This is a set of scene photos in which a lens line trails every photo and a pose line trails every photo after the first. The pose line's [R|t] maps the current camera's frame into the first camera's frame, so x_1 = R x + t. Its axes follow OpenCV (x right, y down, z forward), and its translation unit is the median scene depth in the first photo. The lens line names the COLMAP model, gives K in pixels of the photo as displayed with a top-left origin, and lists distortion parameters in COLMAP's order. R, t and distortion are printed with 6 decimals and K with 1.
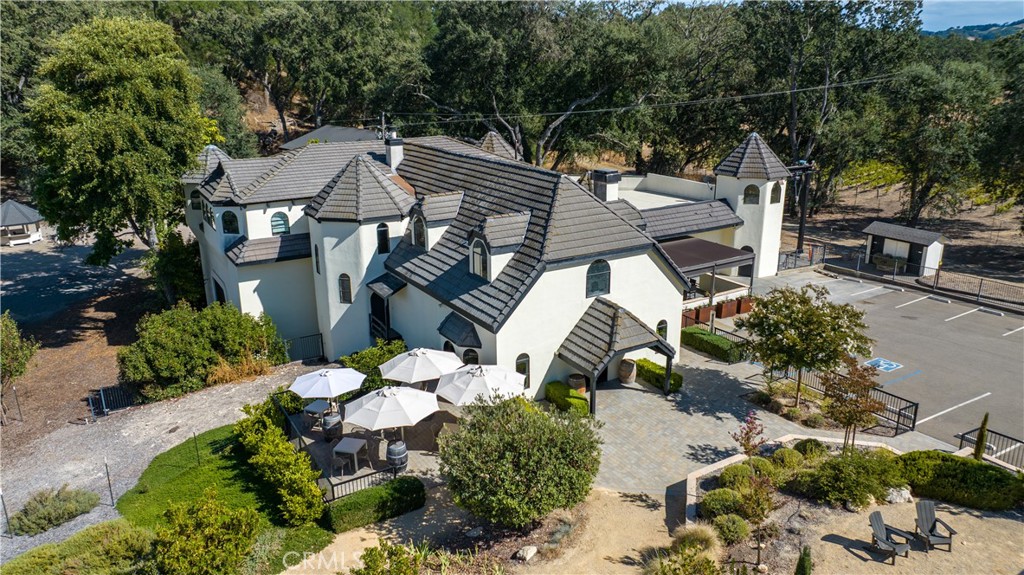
lens RADIAL K [[726.2, 0, 522.6], [0, 726.2, 268.4], [0, 0, 1]] dist [-0.028465, 0.043250]
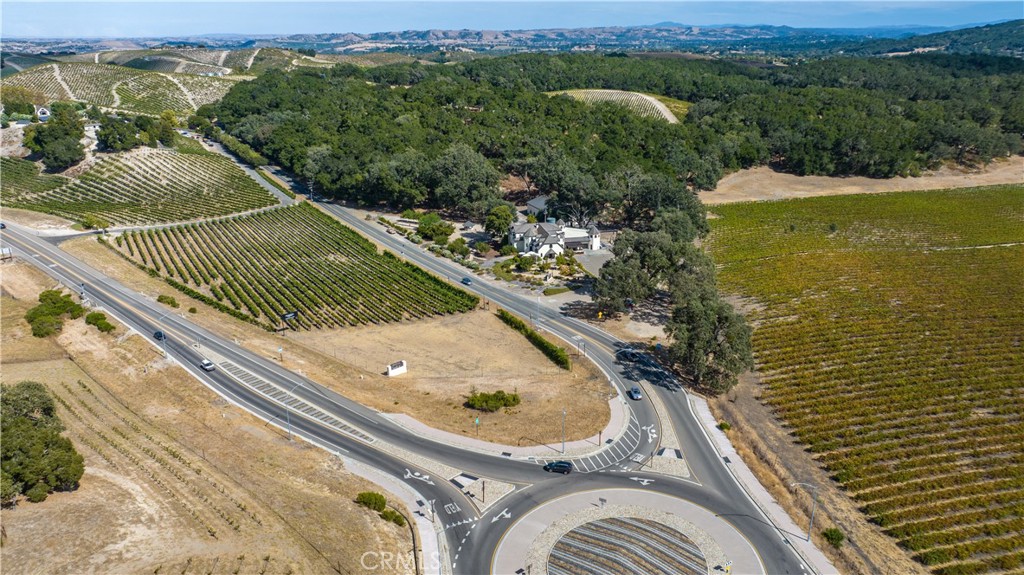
lens RADIAL K [[726.2, 0, 514.7], [0, 726.2, 282.4], [0, 0, 1]] dist [-0.028465, 0.043250]
pose [[0.934067, 0.108276, -0.340286, 2.332206], [-0.088785, 0.993417, 0.072386, -0.125720], [0.345884, -0.037401, 0.937532, -6.387287]]
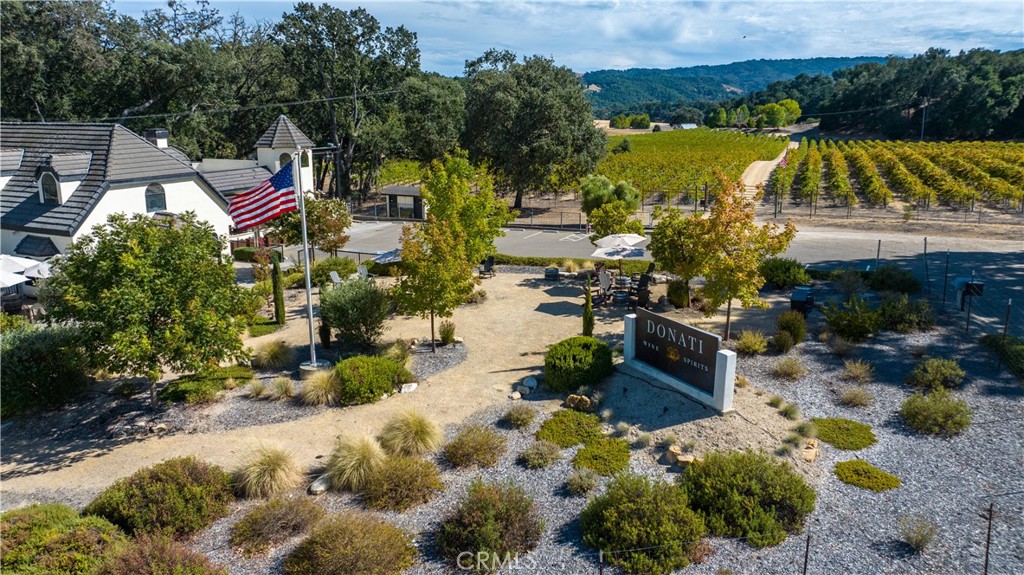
lens RADIAL K [[726.2, 0, 512.1], [0, 726.2, 257.6], [0, 0, 1]] dist [-0.028465, 0.043250]
pose [[0.853380, -0.106787, 0.510234, -0.021578], [0.141396, 0.989517, -0.029391, 0.206578], [-0.501746, 0.097226, 0.859533, -0.376036]]
